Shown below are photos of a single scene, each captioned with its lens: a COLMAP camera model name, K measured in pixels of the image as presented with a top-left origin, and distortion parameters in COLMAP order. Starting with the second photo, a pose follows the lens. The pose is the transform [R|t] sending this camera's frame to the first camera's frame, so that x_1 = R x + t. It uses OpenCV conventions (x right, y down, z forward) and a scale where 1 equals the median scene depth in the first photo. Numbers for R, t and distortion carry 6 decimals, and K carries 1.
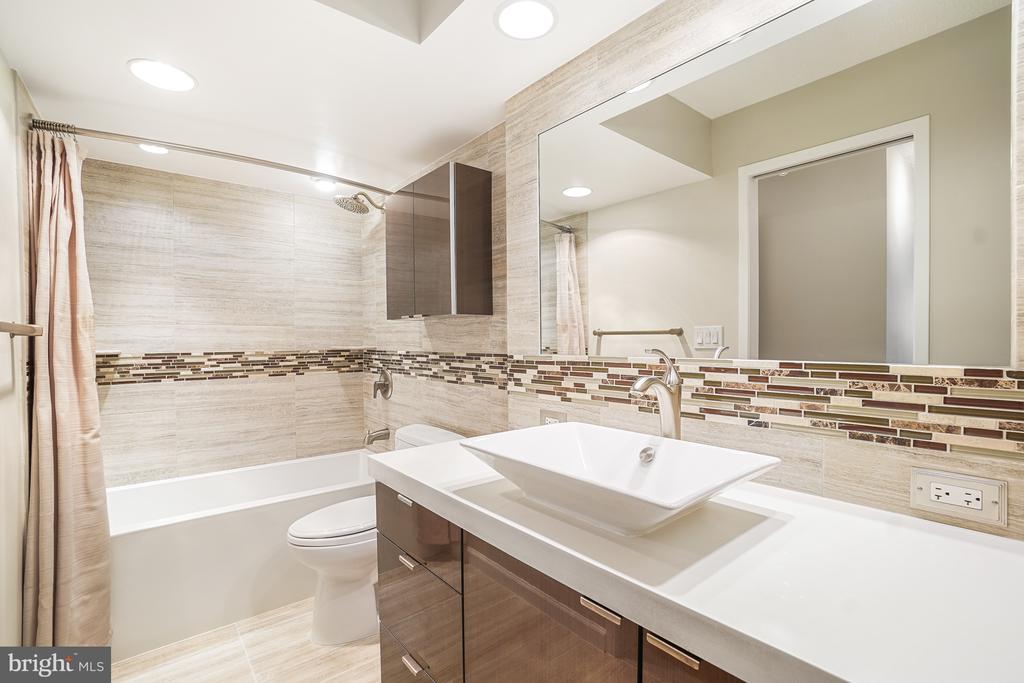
lens RADIAL K [[481.3, 0, 520.5], [0, 481.3, 352.6], [0, 0, 1]] dist [-0.038445, 0.001323]
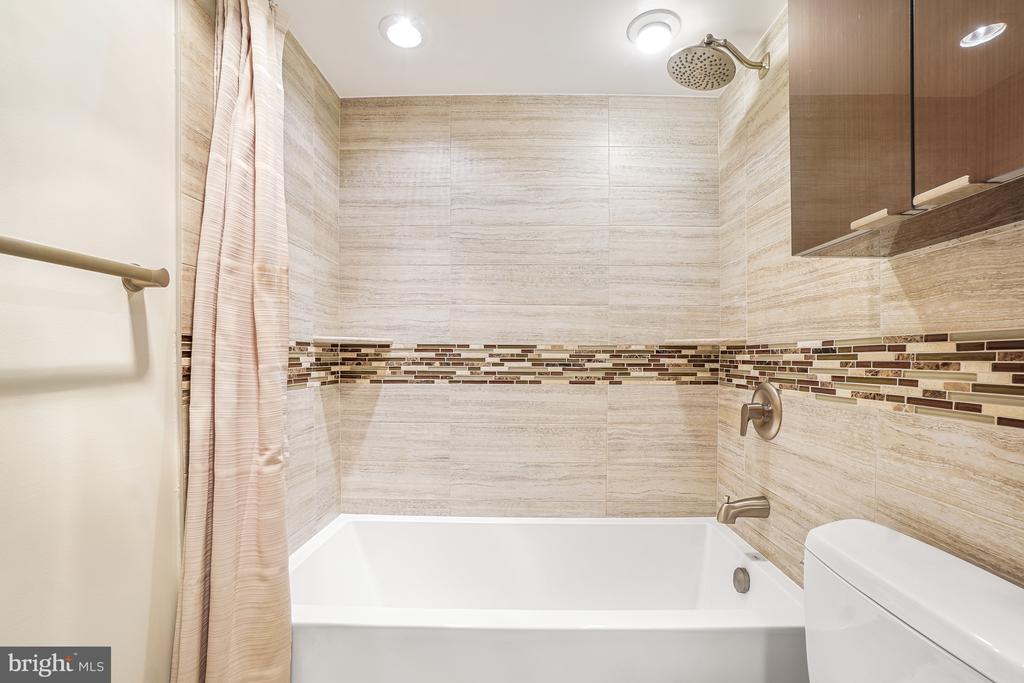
lens RADIAL K [[481.3, 0, 520.5], [0, 481.3, 352.6], [0, 0, 1]] dist [-0.038445, 0.001323]
pose [[0.770517, 0.007962, -0.637369, -0.174452], [-0.030508, 0.999237, -0.024398, 0.027277], [0.636689, 0.038244, 0.770172, 0.483731]]
